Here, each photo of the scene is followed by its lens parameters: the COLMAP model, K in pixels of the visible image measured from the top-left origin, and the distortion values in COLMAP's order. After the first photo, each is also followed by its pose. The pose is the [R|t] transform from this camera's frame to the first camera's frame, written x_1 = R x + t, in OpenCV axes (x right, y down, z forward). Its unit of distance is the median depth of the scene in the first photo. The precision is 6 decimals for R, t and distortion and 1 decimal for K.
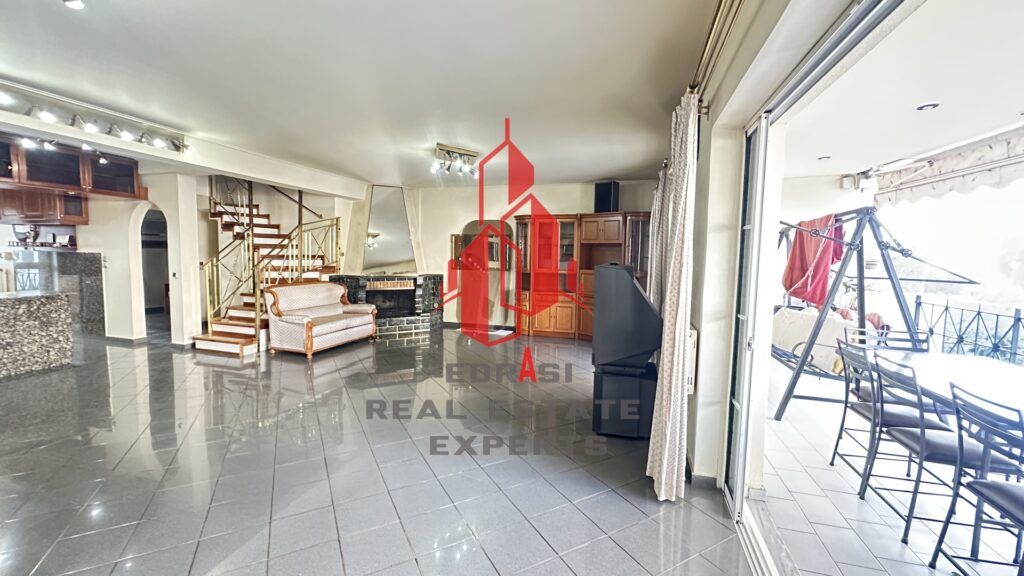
lens RADIAL K [[401.3, 0, 504.1], [0, 401.3, 283.7], [0, 0, 1]] dist [0.001397, 0.000392]
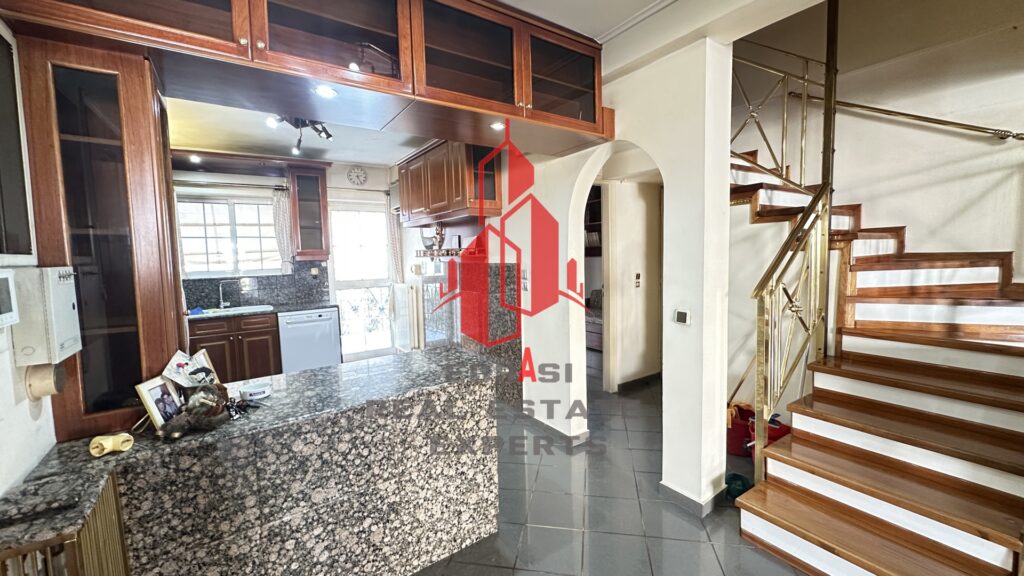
lens RADIAL K [[407.0, 0, 511.1], [0, 407.0, 284.9], [0, 0, 1]] dist [-0.002845, -0.000074]
pose [[0.770165, 0.008837, -0.637783, -0.632062], [-0.007337, 0.999961, 0.004995, -0.047672], [0.637802, 0.000832, 0.770200, 0.544594]]
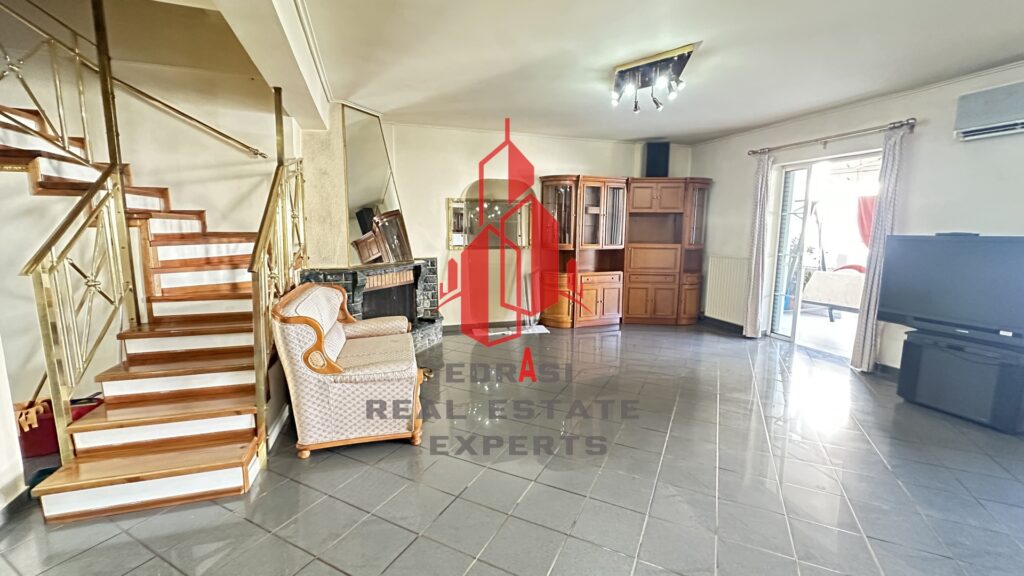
lens RADIAL K [[407.0, 0, 511.1], [0, 407.0, 284.9], [0, 0, 1]] dist [-0.002845, -0.000074]
pose [[0.818600, -0.090831, 0.567136, -0.565326], [0.052052, 0.995085, 0.084239, -0.036354], [-0.572000, -0.039437, 0.819305, 0.464137]]
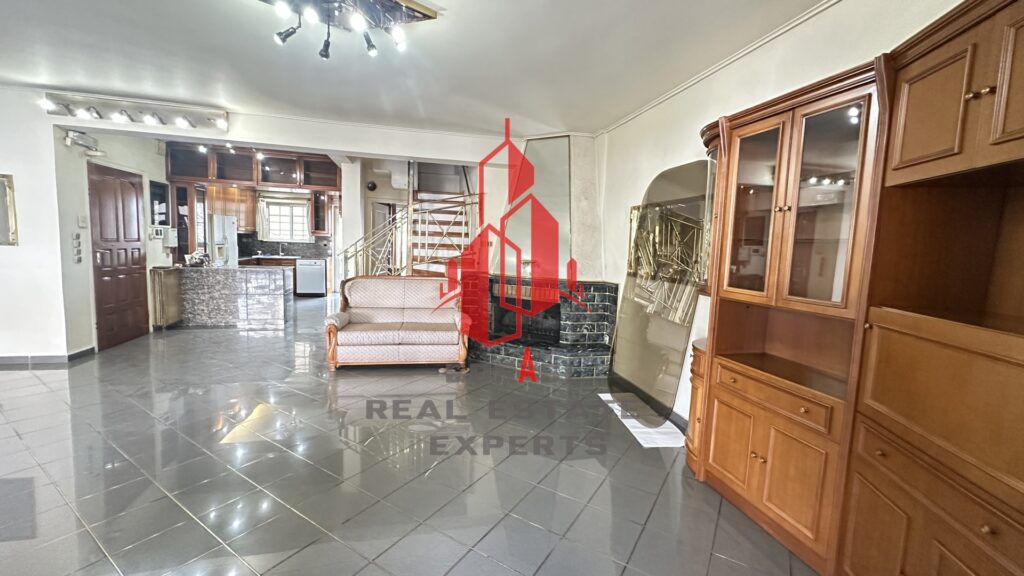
lens RADIAL K [[407.0, 0, 511.1], [0, 407.0, 284.9], [0, 0, 1]] dist [-0.002845, -0.000074]
pose [[0.494349, 0.084381, -0.865158, 0.309892], [-0.097421, 0.994385, 0.041319, -0.037837], [0.863787, 0.063859, 0.499794, 0.774663]]
